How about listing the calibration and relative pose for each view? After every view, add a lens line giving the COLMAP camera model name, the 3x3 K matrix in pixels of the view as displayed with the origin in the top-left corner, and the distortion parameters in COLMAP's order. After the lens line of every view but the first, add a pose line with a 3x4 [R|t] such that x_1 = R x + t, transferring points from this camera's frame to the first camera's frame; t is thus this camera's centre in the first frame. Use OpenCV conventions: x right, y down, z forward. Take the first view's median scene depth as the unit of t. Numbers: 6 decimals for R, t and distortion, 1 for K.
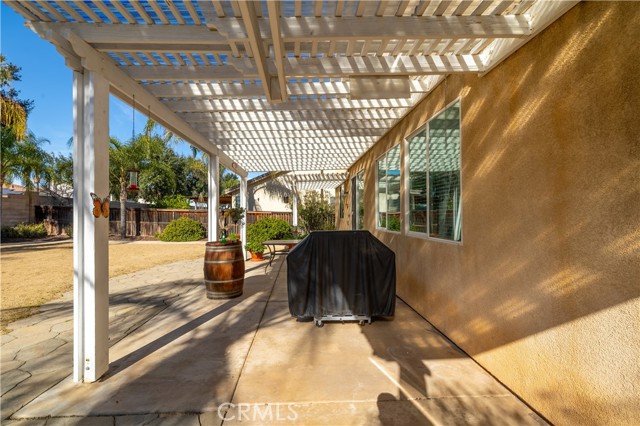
lens RADIAL K [[281.8, 0, 303.0], [0, 281.8, 212.3], [0, 0, 1]] dist [0.004494, -0.001499]
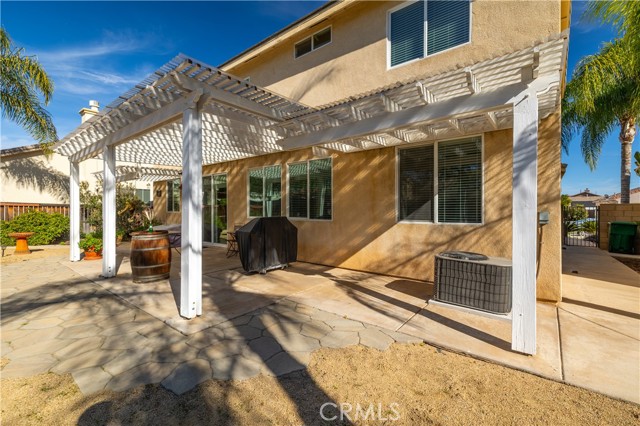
lens RADIAL K [[281.8, 0, 318.9], [0, 281.8, 209.4], [0, 0, 1]] dist [0.004494, -0.001499]
pose [[0.647324, -0.000660, 0.762215, -1.220817], [-0.009002, 0.999923, 0.008511, 0.001749], [-0.762162, -0.012371, 0.647268, -0.399178]]
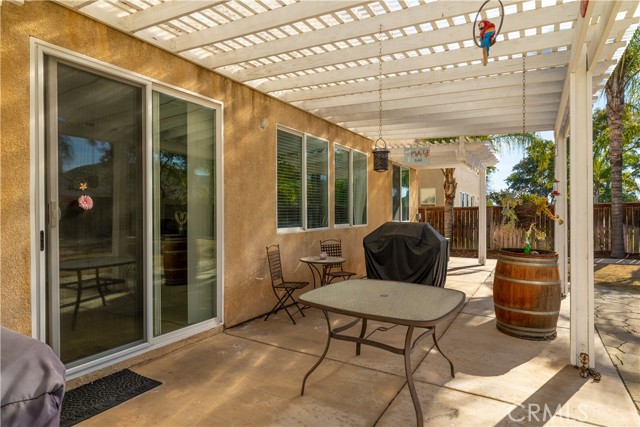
lens RADIAL K [[381.3, 0, 322.9], [0, 381.3, 214.5], [0, 0, 1]] dist [-0.008170, 0.002258]
pose [[-0.860319, -0.003235, 0.509746, -0.579670], [-0.004997, 0.999985, -0.002087, 0.033258], [-0.509732, -0.004342, -0.860322, 3.412253]]
